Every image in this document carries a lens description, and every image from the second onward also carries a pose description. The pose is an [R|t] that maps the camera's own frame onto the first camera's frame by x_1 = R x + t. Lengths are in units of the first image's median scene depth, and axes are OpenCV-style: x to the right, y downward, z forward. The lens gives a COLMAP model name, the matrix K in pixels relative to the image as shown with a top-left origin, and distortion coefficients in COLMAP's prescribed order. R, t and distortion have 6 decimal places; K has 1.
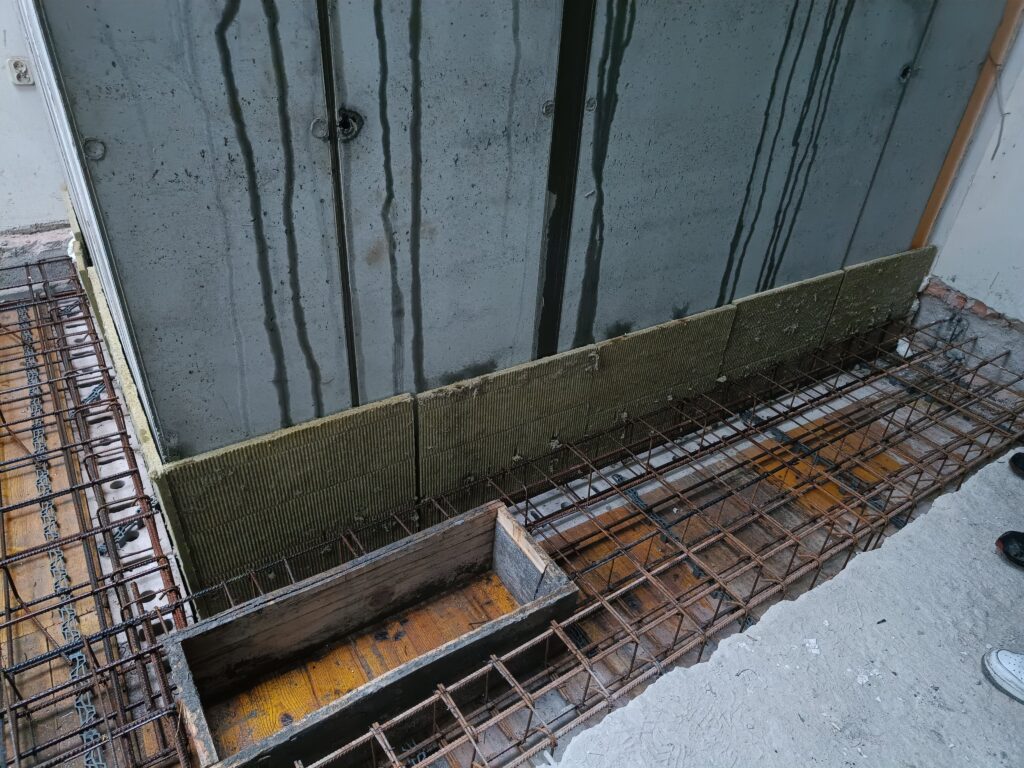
lens RADIAL K [[709.8, 0, 519.0], [0, 709.8, 388.8], [0, 0, 1]] dist [0.029376, -0.018390]
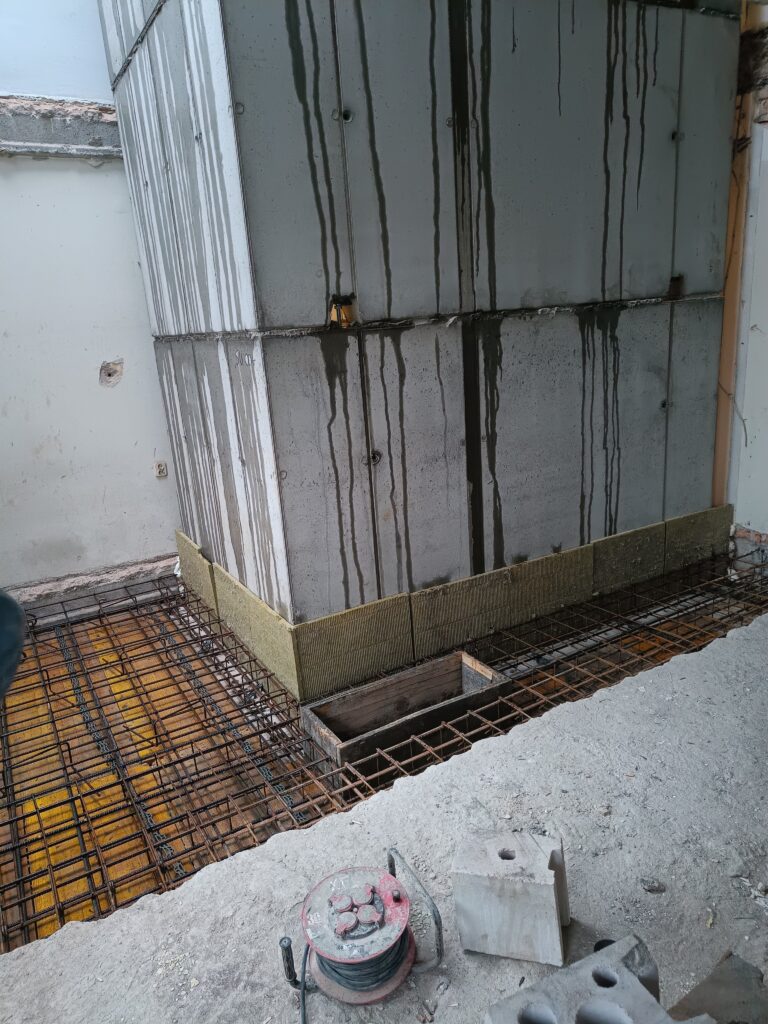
lens RADIAL K [[709.8, 0, 377.2], [0, 709.8, 515.3], [0, 0, 1]] dist [0.029376, -0.018390]
pose [[0.989513, -0.115044, -0.087347, -0.044543], [0.080922, 0.942414, -0.324512, 0.411429], [0.119650, 0.314040, 0.941840, -0.818156]]
